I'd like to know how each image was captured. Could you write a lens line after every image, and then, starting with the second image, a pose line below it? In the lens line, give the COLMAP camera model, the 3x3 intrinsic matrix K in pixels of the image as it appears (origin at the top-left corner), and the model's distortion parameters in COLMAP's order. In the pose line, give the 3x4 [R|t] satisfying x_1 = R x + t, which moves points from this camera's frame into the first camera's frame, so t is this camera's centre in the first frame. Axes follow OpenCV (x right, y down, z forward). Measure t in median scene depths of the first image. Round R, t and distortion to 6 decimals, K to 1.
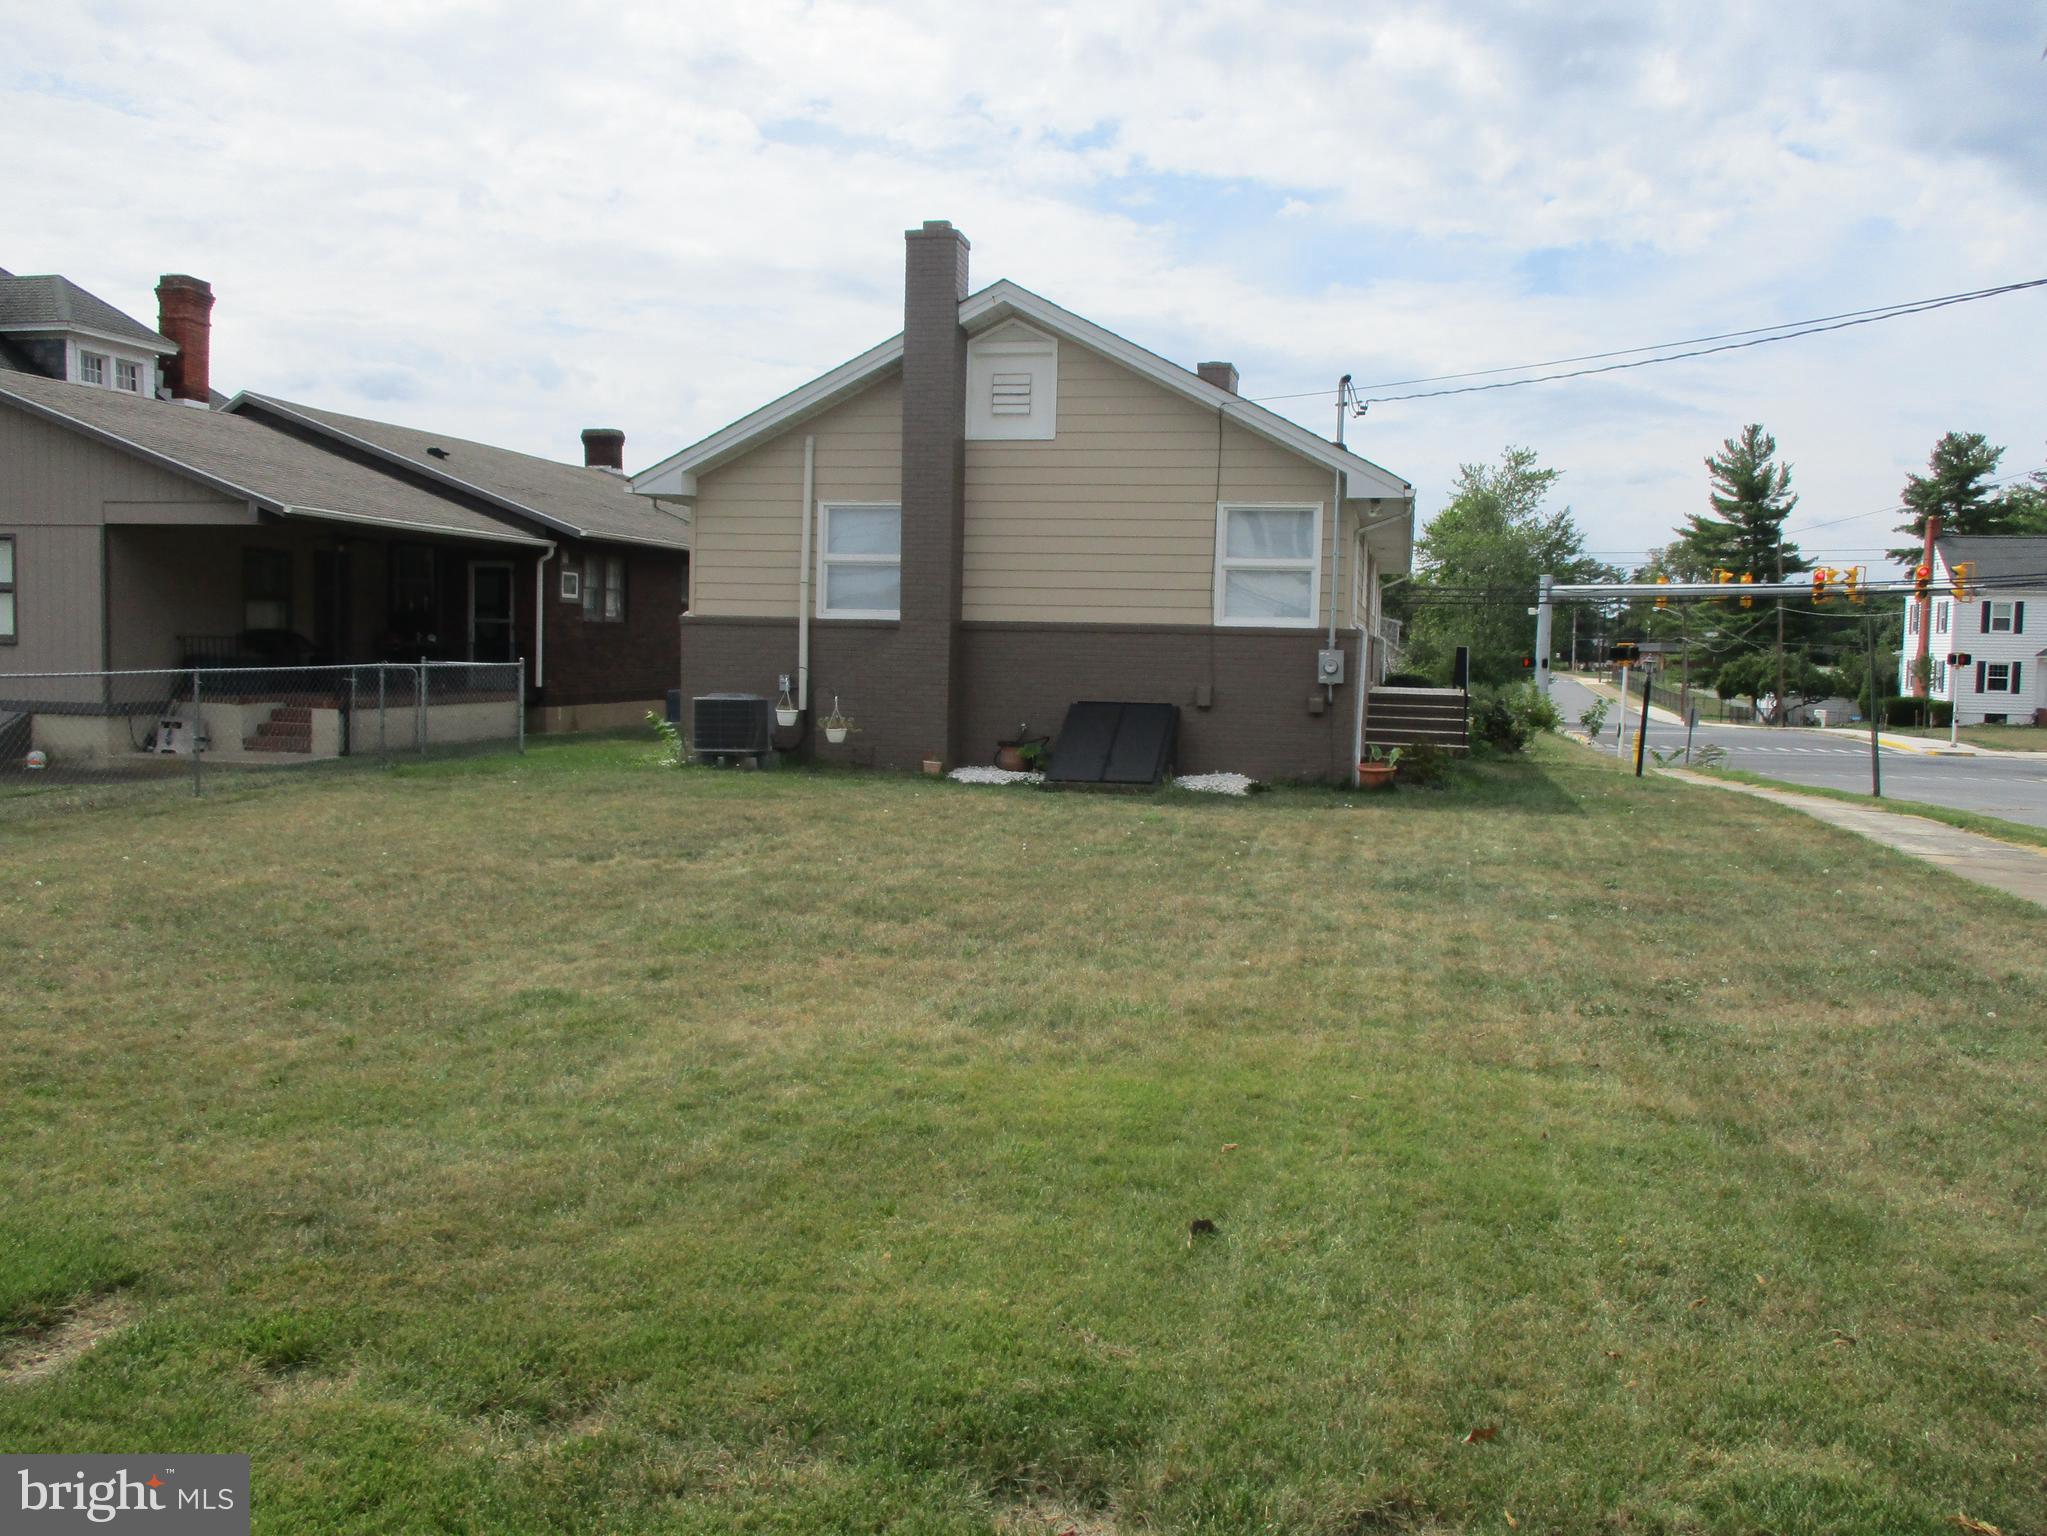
lens RADIAL K [[1736.7, 0, 1023.5], [0, 1736.7, 768.0], [0, 0, 1]] dist [-0.011321, -0.001443]
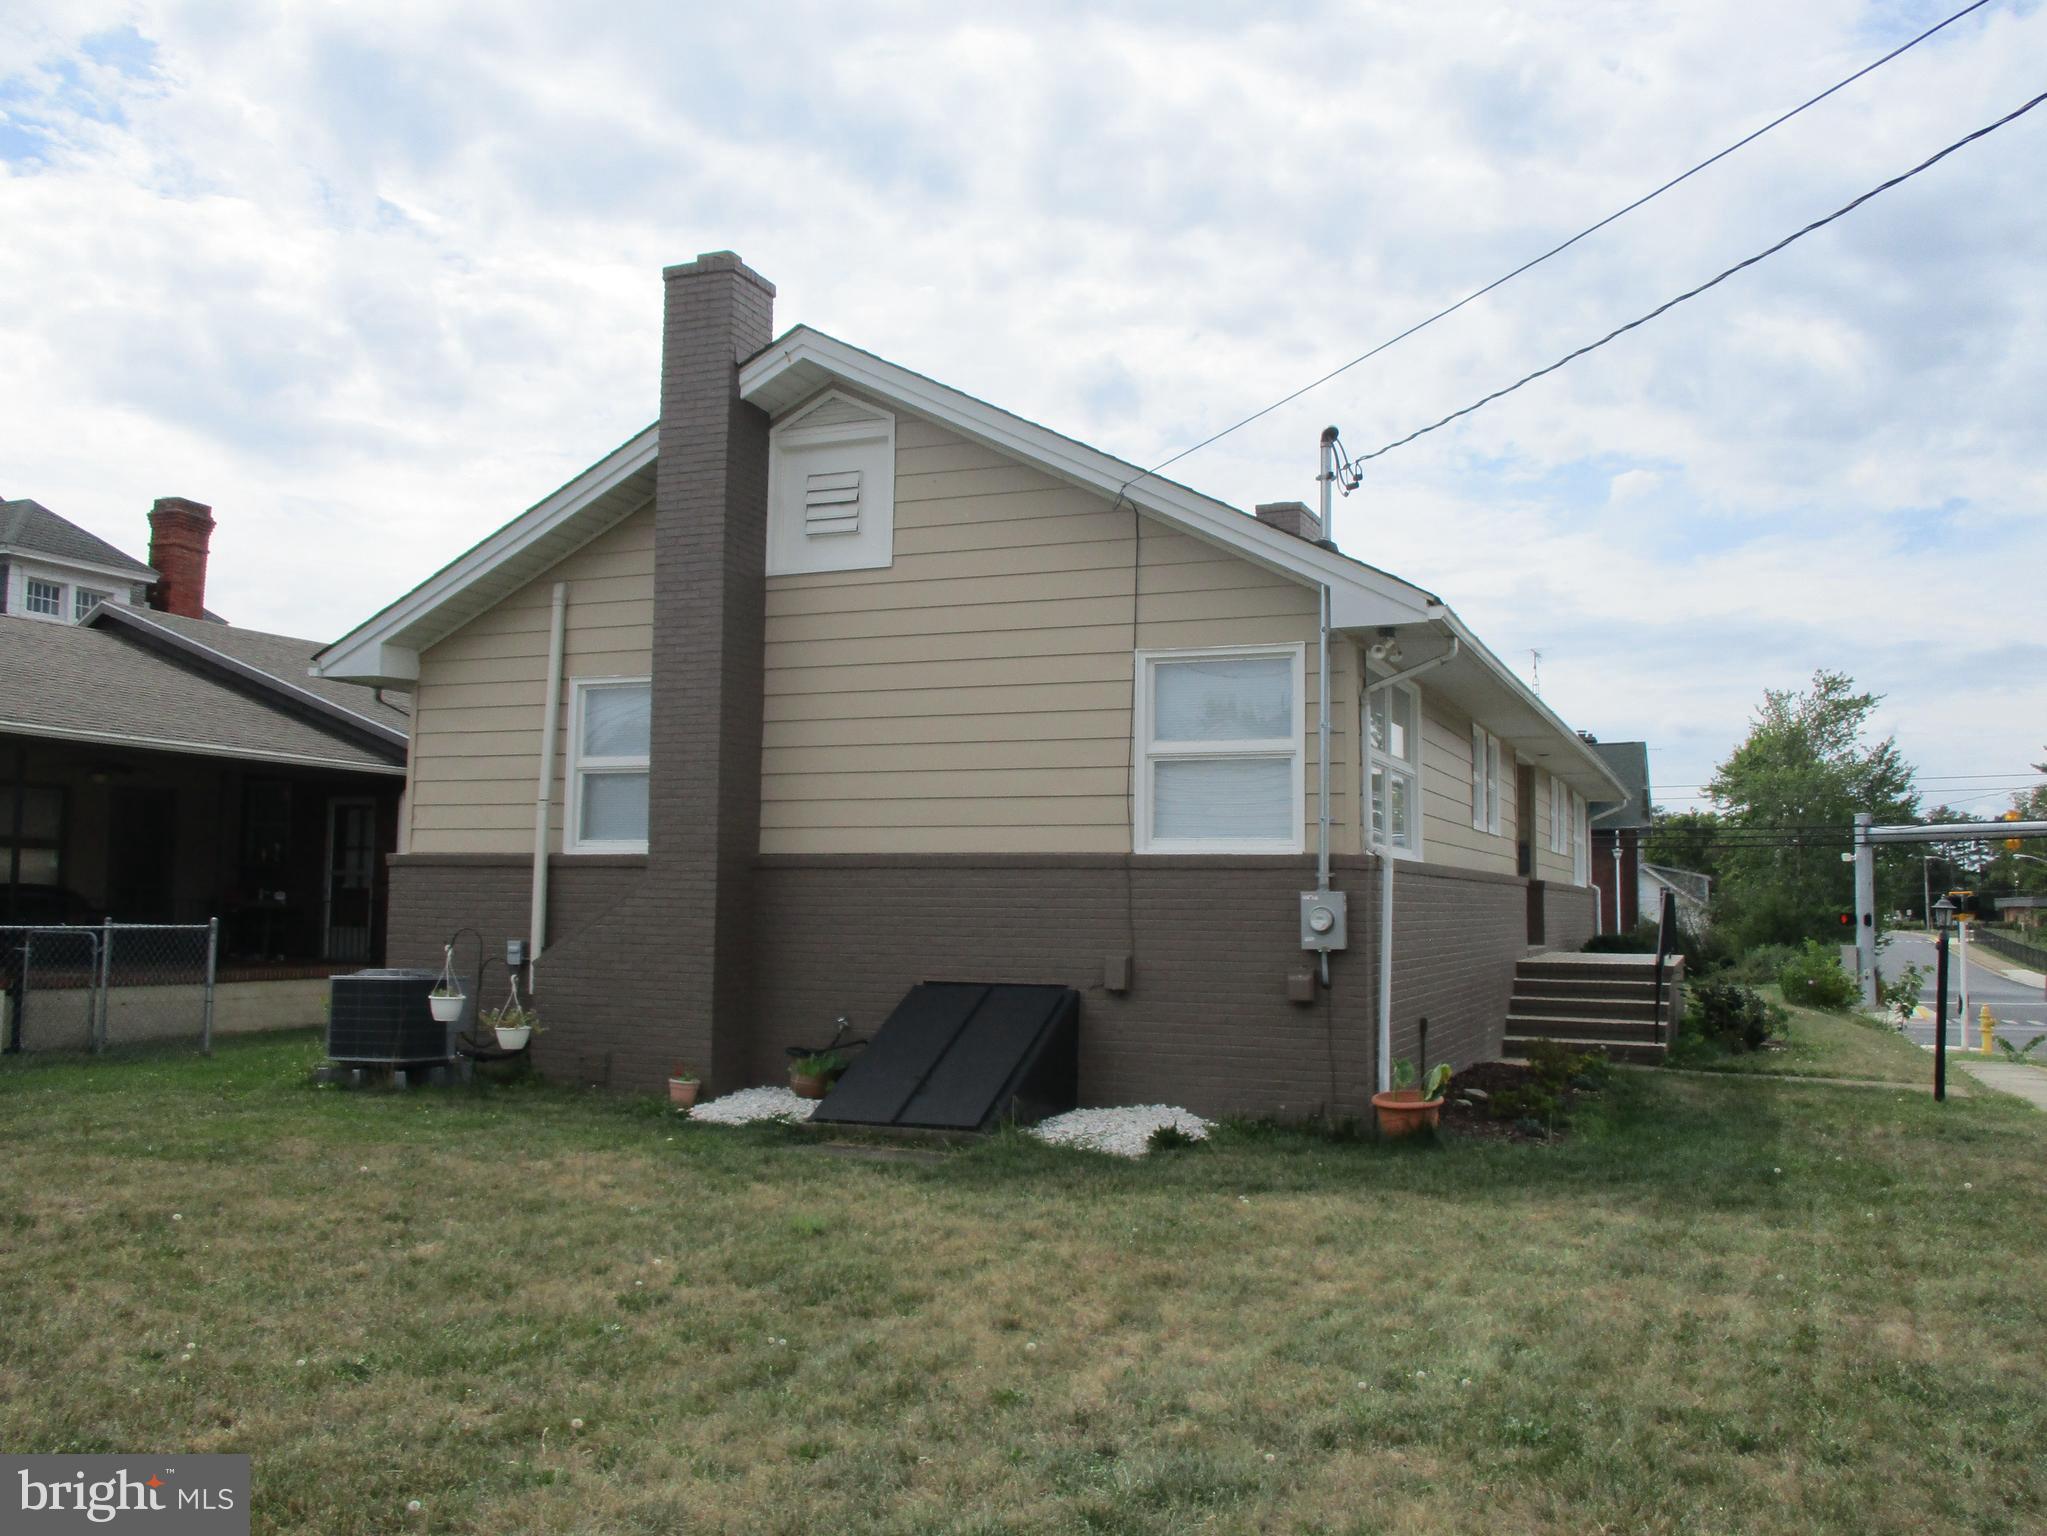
lens RADIAL K [[1715.2, 0, 1023.5], [0, 1715.2, 768.0], [0, 0, 1]] dist [-0.022226, 0.006295]
pose [[0.982812, -0.024842, -0.182932, 0.177079], [-0.003522, 0.988201, -0.153120, -0.020104], [0.184578, 0.151133, 0.971128, 0.405956]]
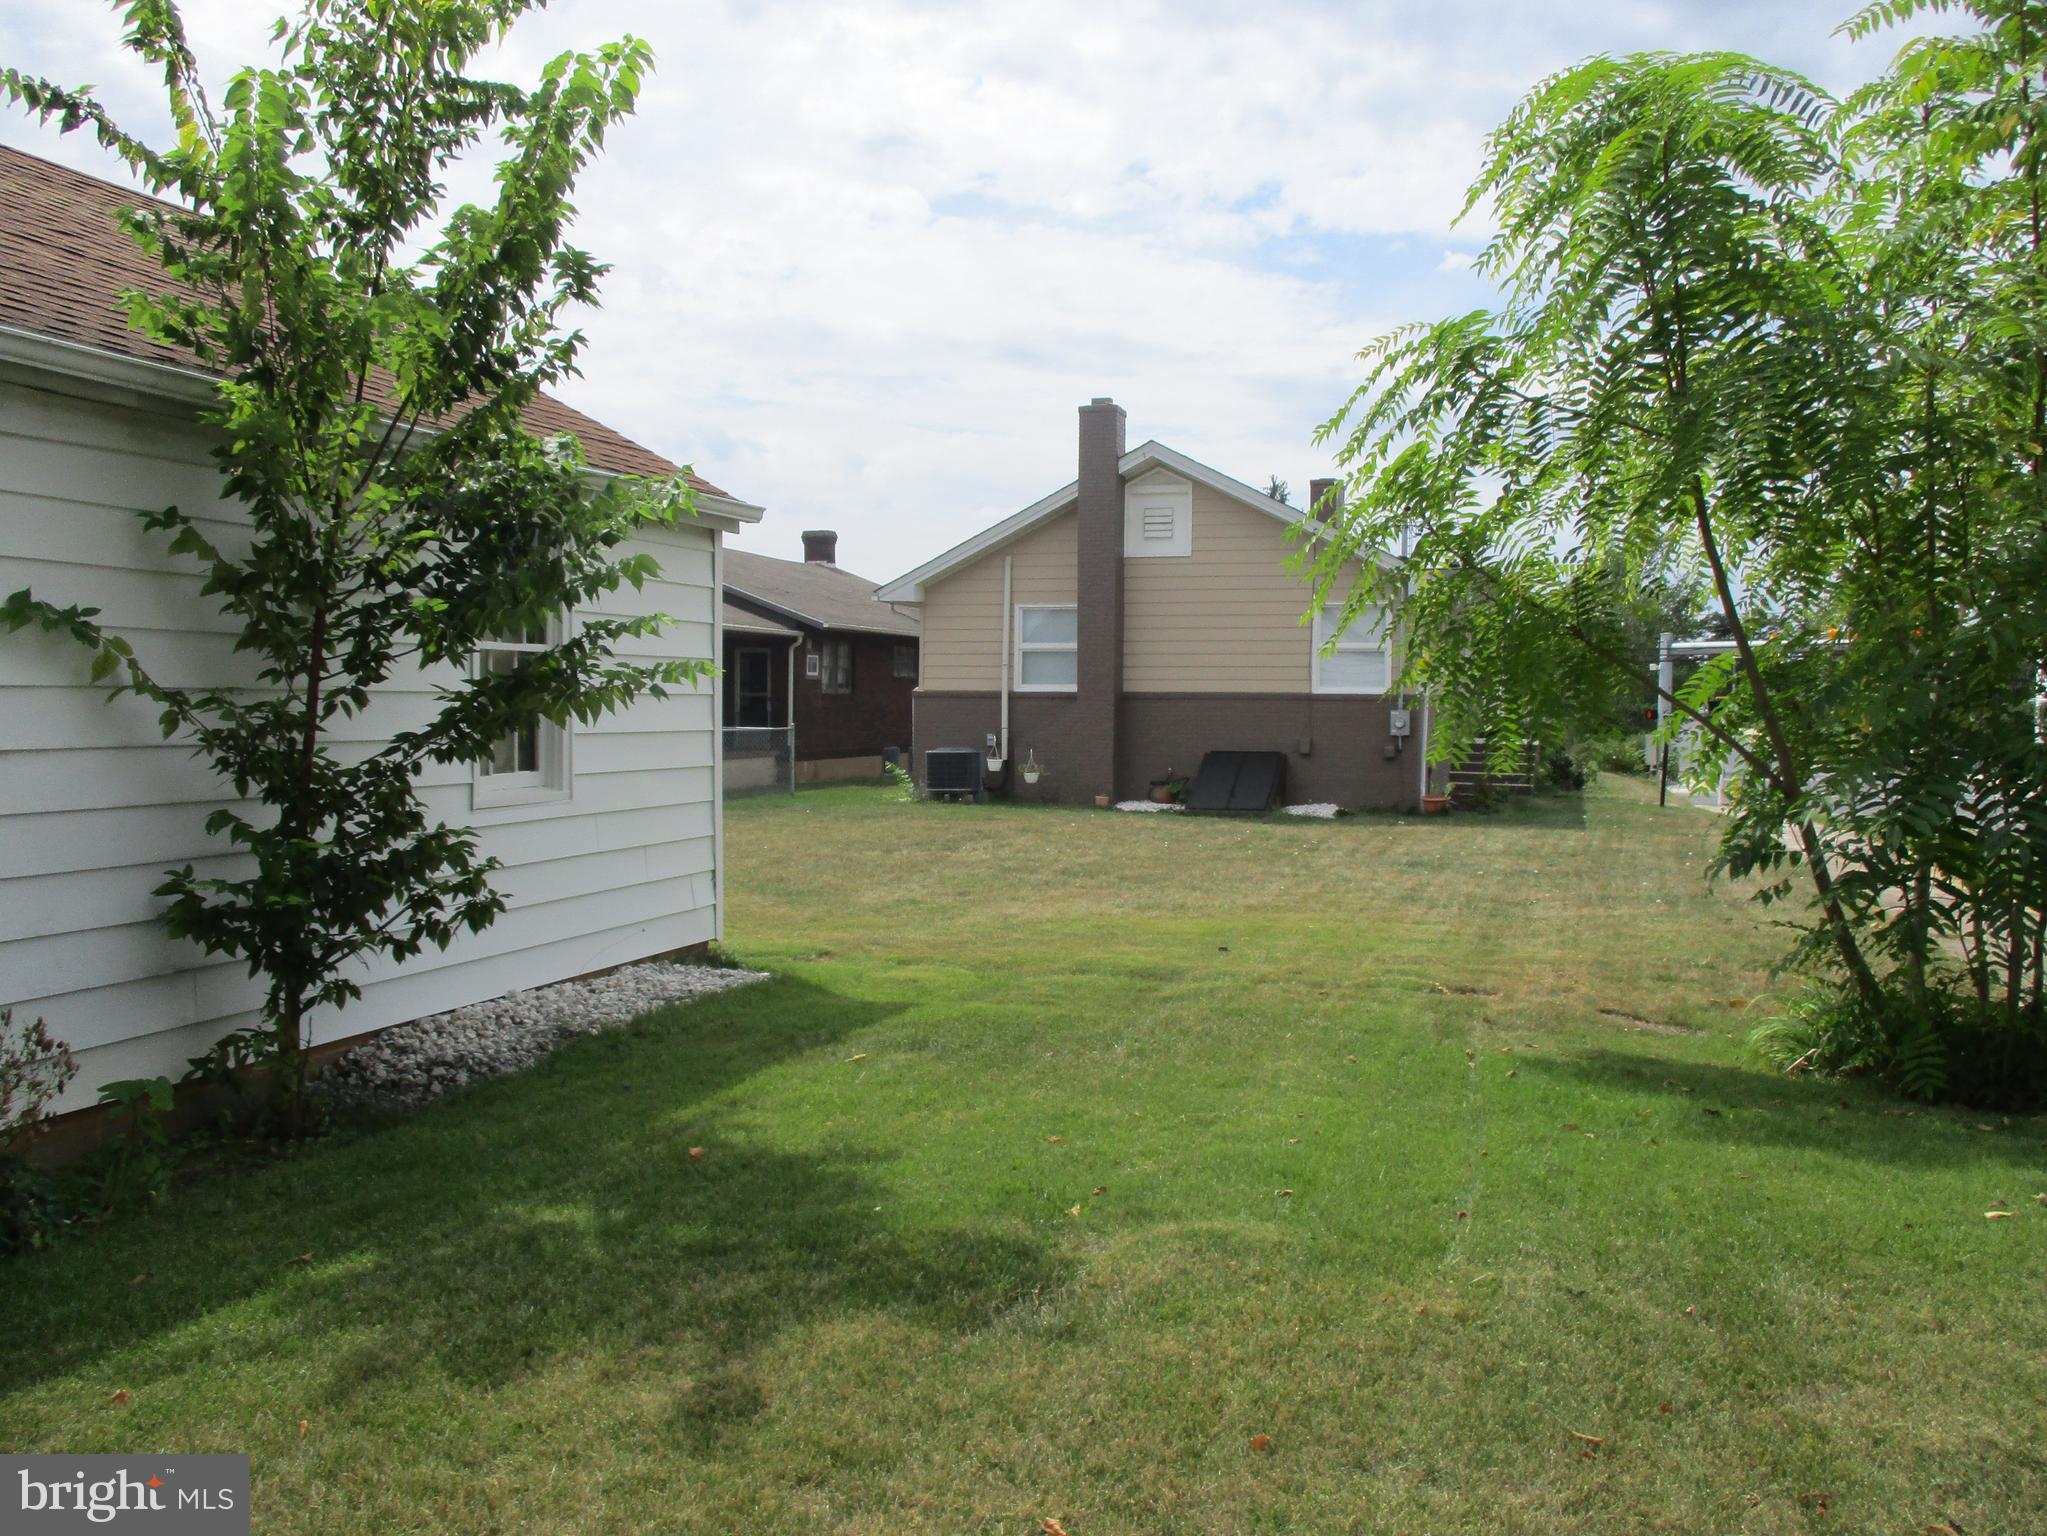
lens RADIAL K [[1715.2, 0, 1023.5], [0, 1715.2, 768.0], [0, 0, 1]] dist [-0.022226, 0.006295]
pose [[0.995183, -0.009920, -0.097528, 0.016661], [0.006537, 0.999368, -0.034945, 0.019632], [0.097813, 0.034139, 0.994619, -0.321542]]
